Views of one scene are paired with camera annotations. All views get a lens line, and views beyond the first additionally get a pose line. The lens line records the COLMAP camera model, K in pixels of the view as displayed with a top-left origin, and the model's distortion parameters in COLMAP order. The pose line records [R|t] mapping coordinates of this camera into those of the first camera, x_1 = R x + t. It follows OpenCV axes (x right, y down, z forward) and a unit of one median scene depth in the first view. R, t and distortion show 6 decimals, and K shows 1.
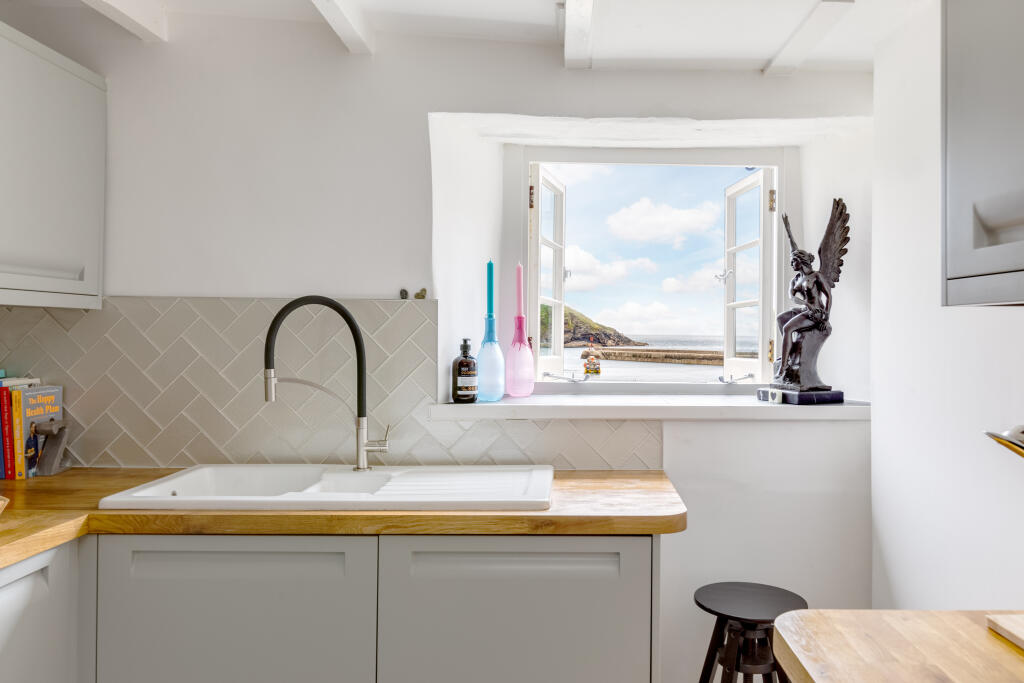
lens RADIAL K [[881.9, 0, 512.0], [0, 881.9, 341.5], [0, 0, 1]] dist [-0.005754, -0.000713]
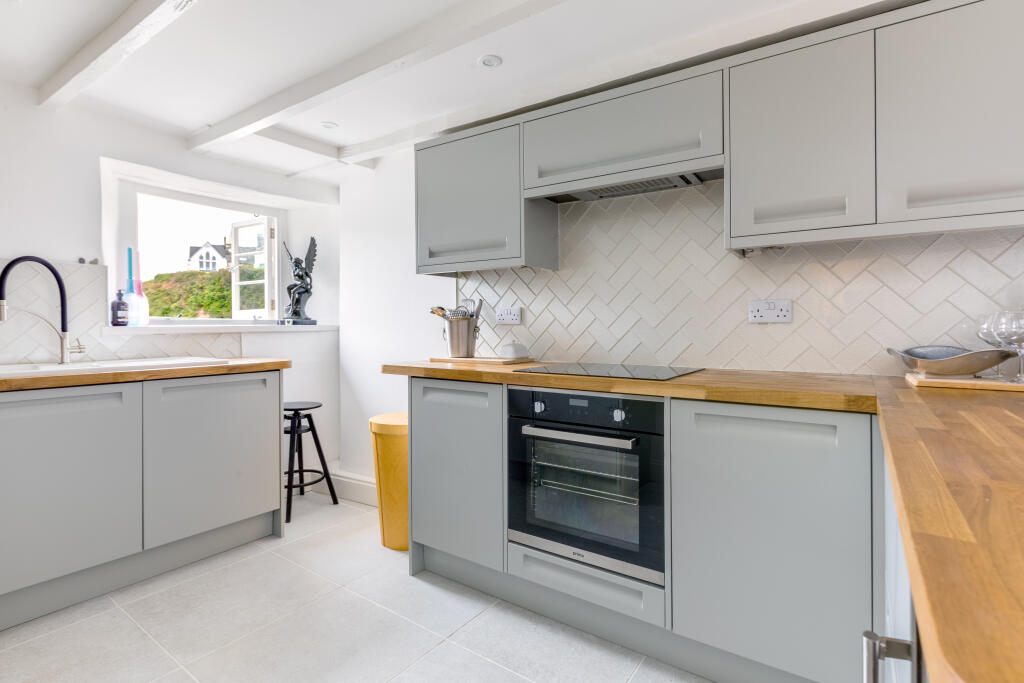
lens RADIAL K [[504.3, 0, 513.5], [0, 504.3, 325.6], [0, 0, 1]] dist [0.000432, 0.000221]
pose [[0.604558, -0.010188, 0.796496, -0.377901], [0.005532, 0.999948, 0.008591, 0.063653], [-0.796542, -0.000788, 0.604583, -0.226120]]
